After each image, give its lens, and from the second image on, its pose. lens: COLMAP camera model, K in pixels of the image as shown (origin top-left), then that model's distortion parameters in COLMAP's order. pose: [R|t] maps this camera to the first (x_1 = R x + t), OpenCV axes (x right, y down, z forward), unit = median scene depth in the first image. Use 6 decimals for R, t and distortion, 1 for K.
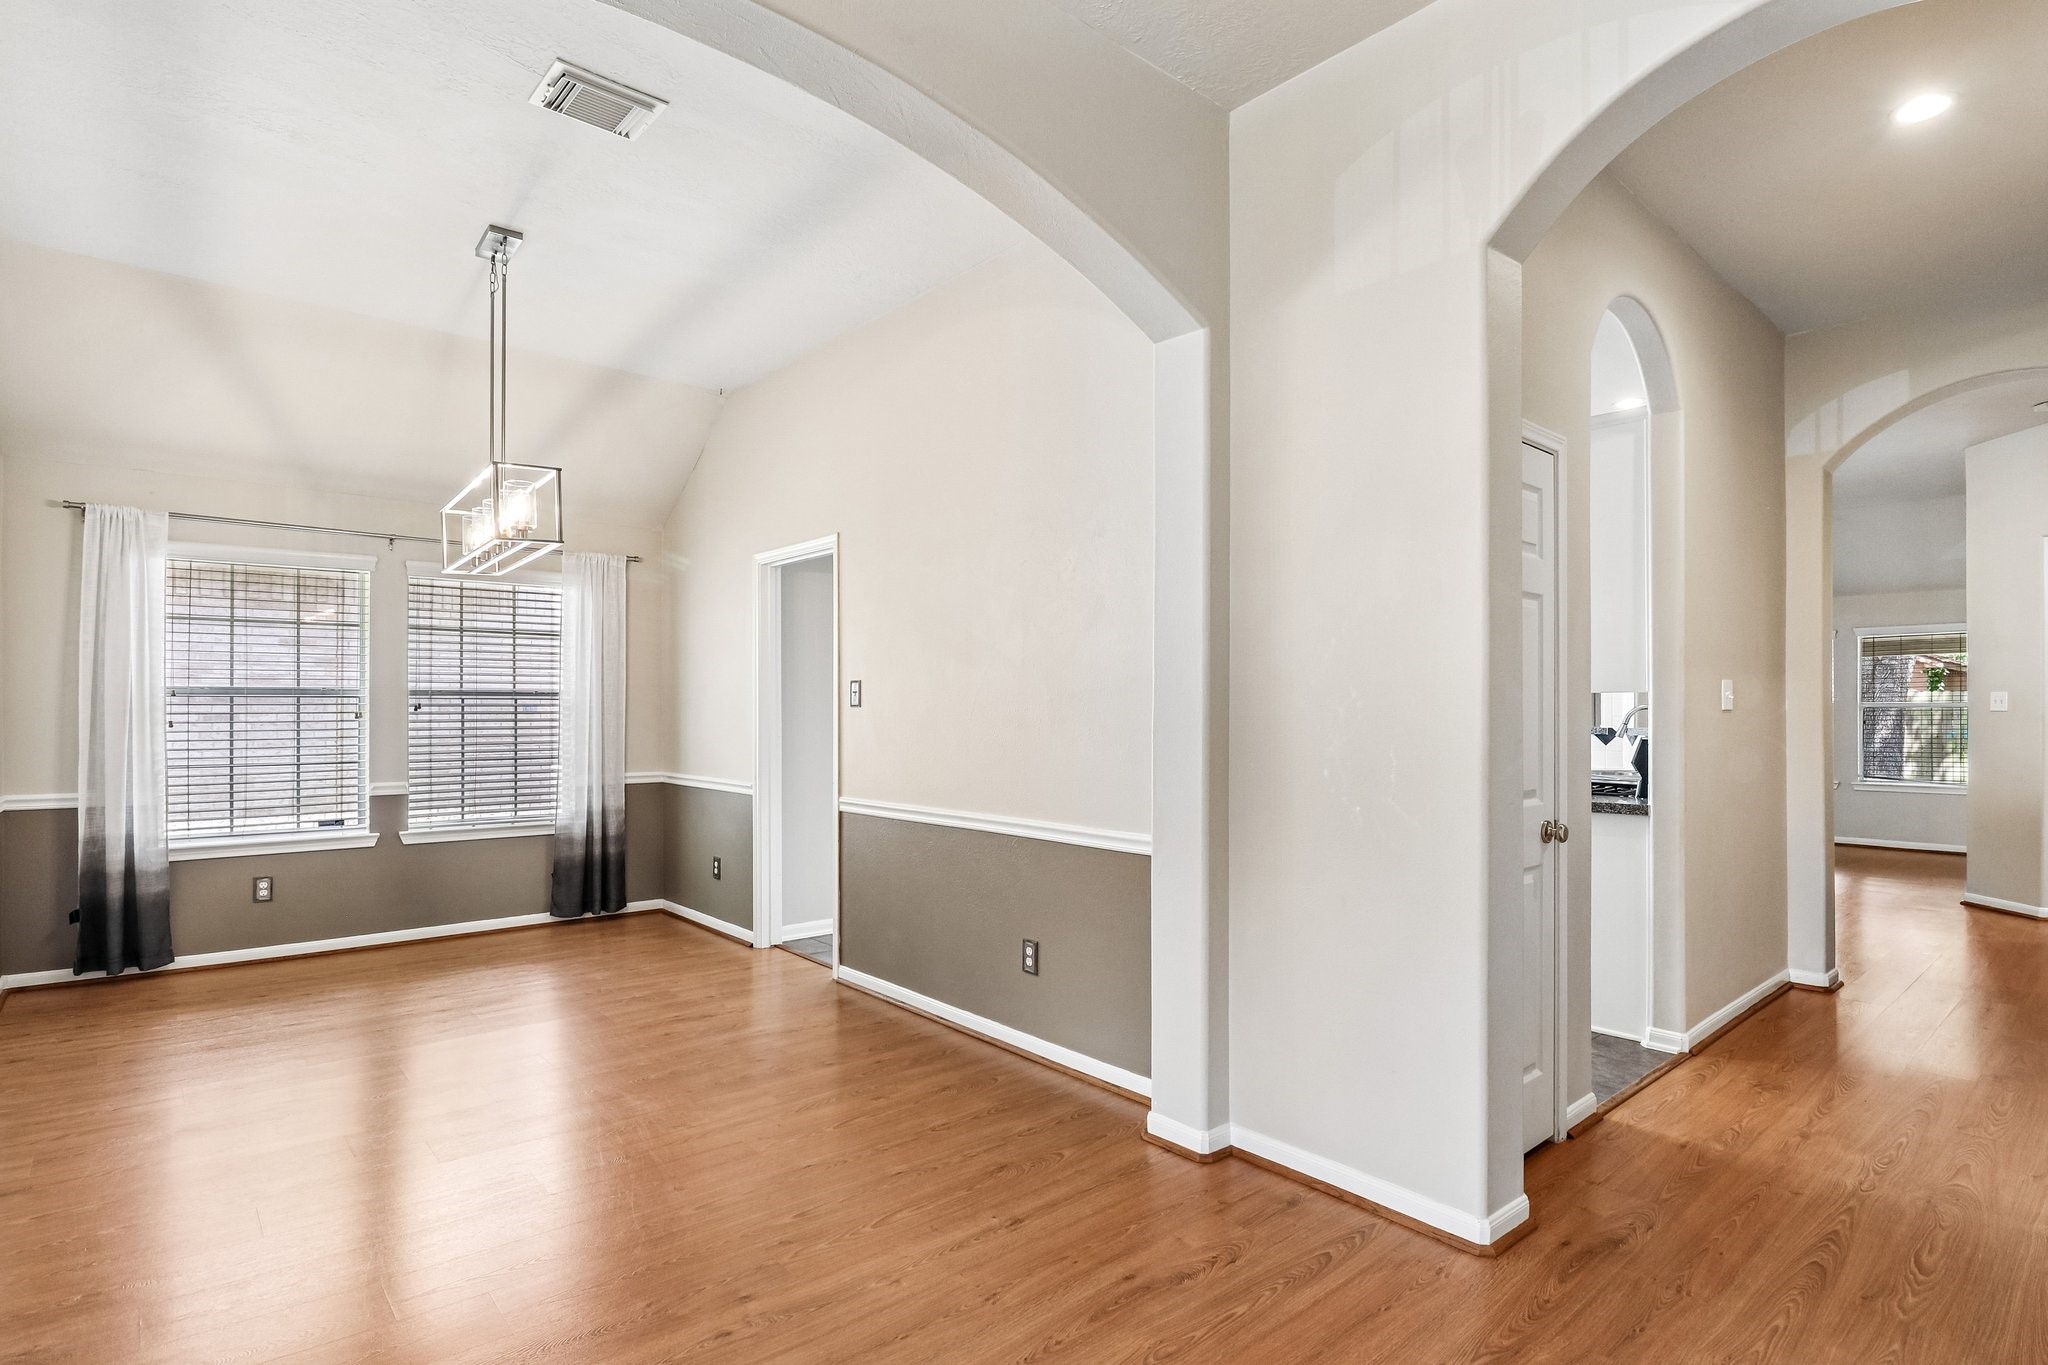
lens RADIAL K [[1014.9, 0, 1019.2], [0, 1014.9, 695.4], [0, 0, 1]] dist [-0.018449, -0.001019]
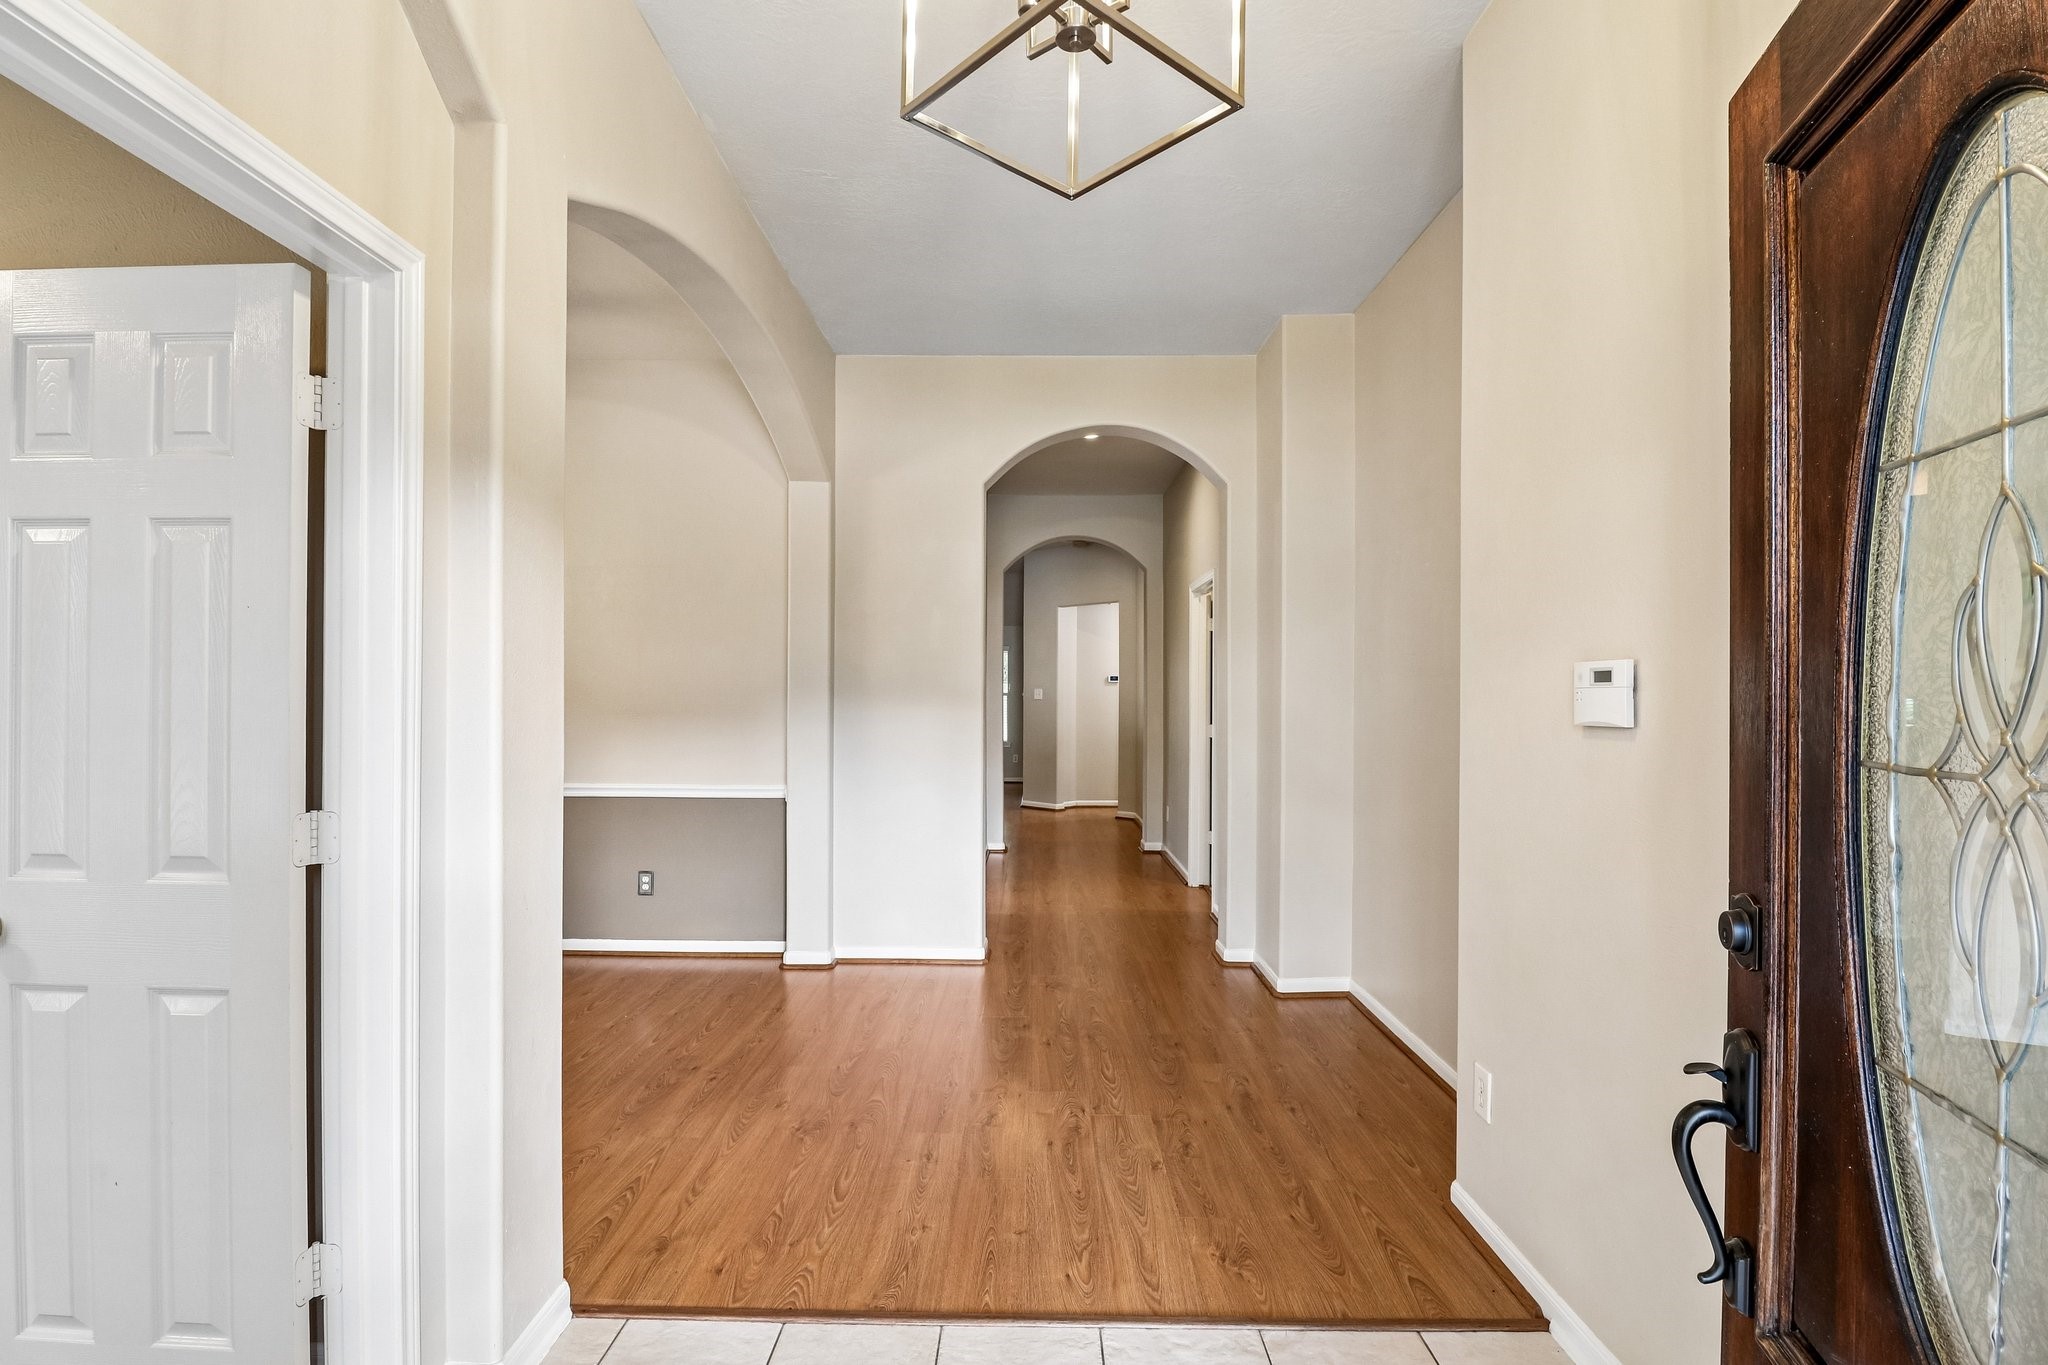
lens RADIAL K [[981.5, 0, 1008.3], [0, 981.5, 688.1], [0, 0, 1]] dist [-0.004878, -0.009725]
pose [[0.670699, 0.002531, 0.741726, -0.462867], [-0.013003, 0.999881, 0.008346, -0.018040], [-0.741616, -0.015242, 0.670652, -0.184488]]
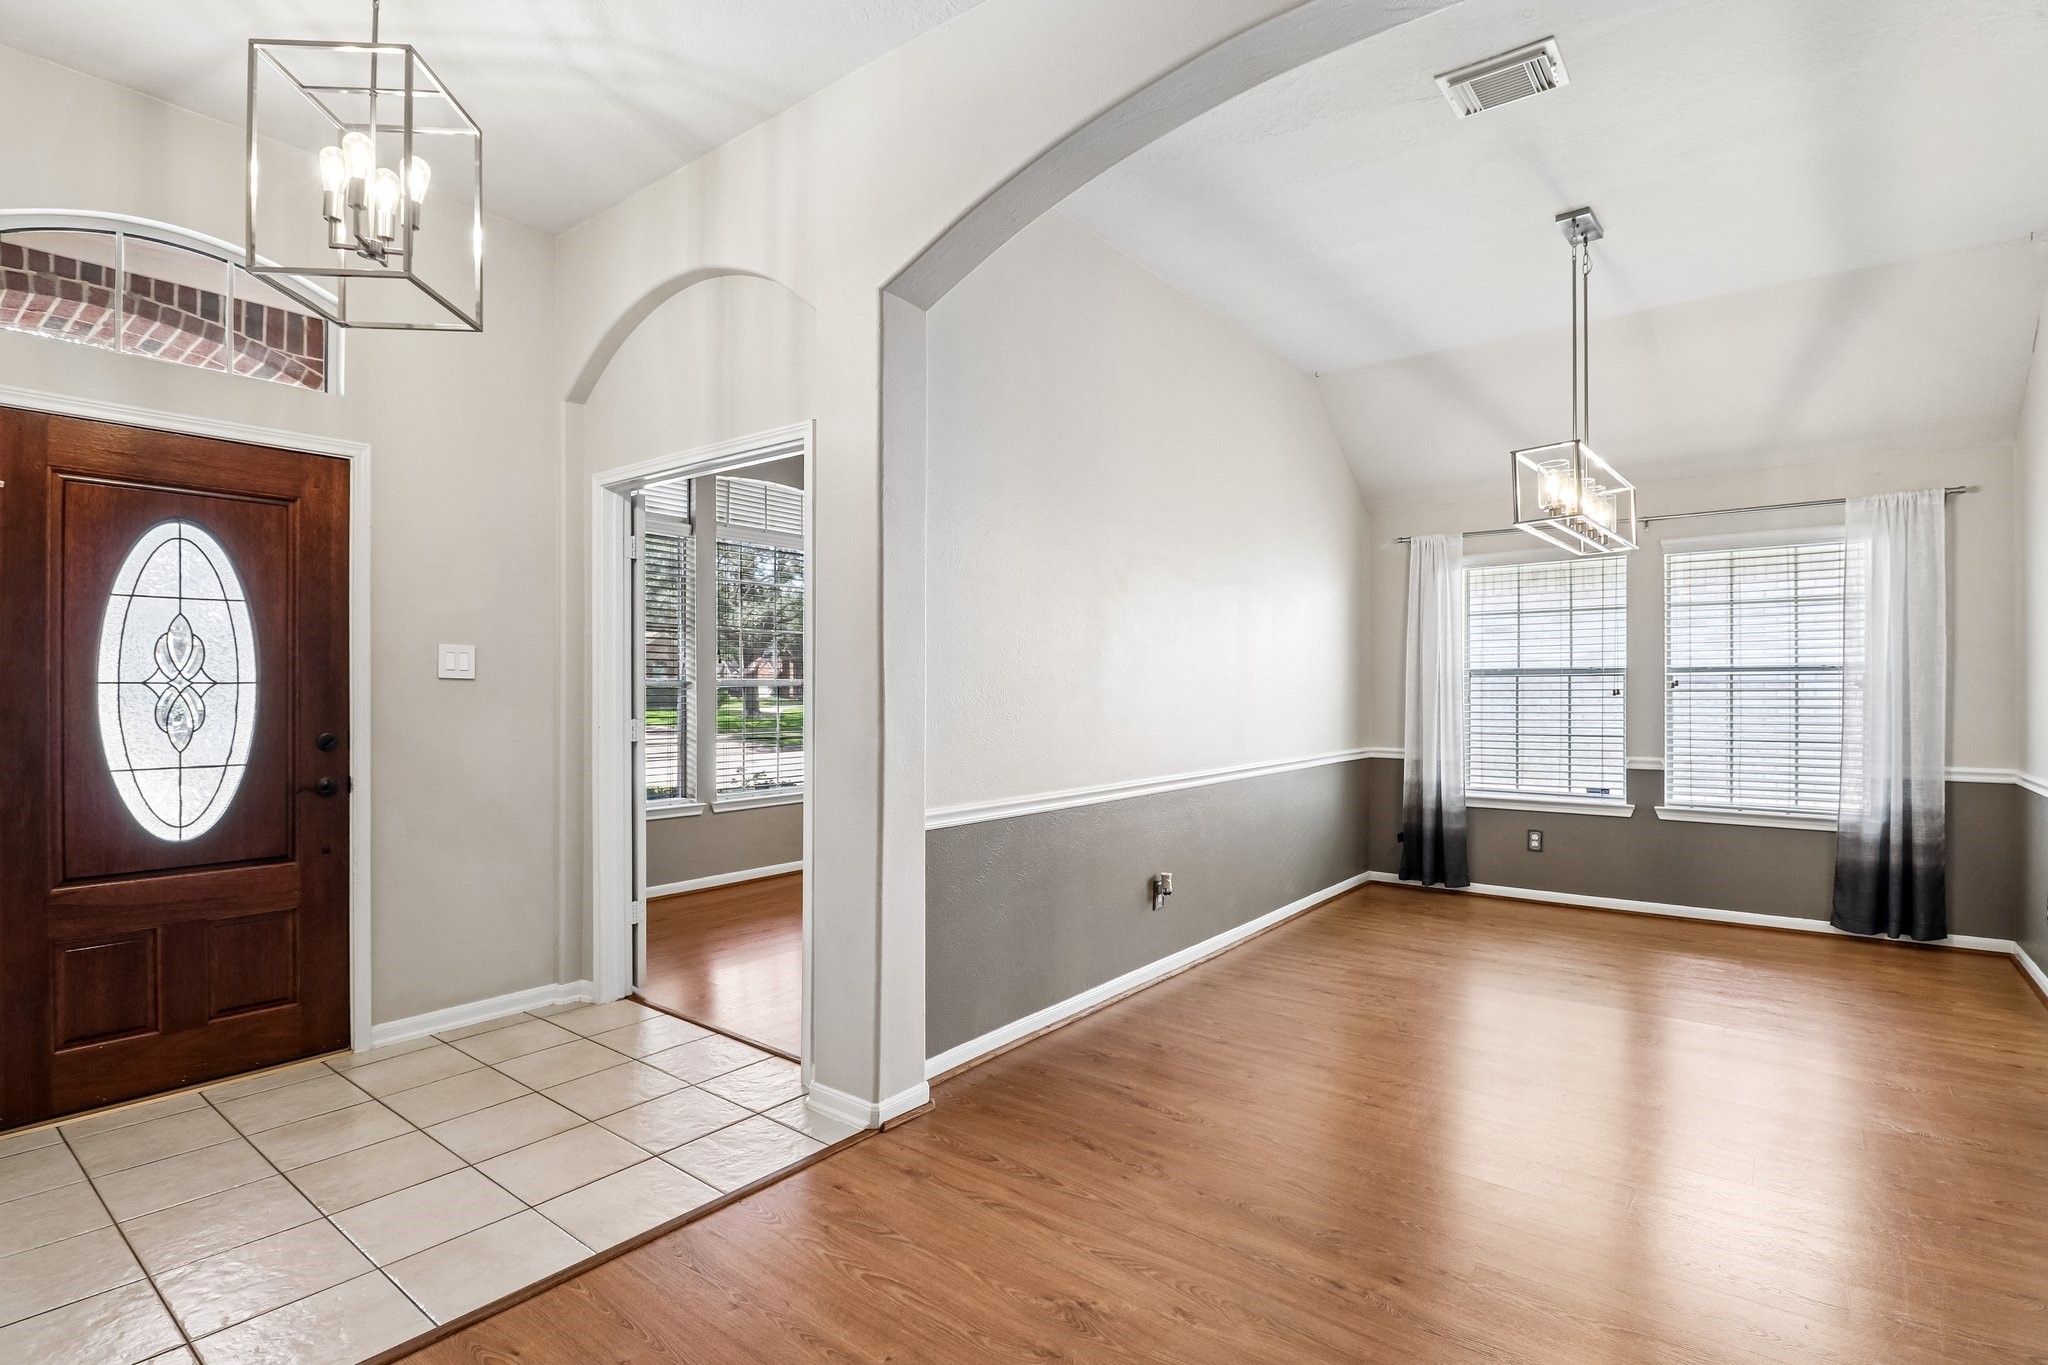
lens RADIAL K [[981.5, 0, 1022.8], [0, 981.5, 679.8], [0, 0, 1]] dist [-0.004878, -0.009725]
pose [[0.195836, -0.010602, -0.980579, 0.249136], [0.016330, 0.999838, -0.007549, 0.004286], [0.980501, -0.014535, 0.195977, 0.190274]]
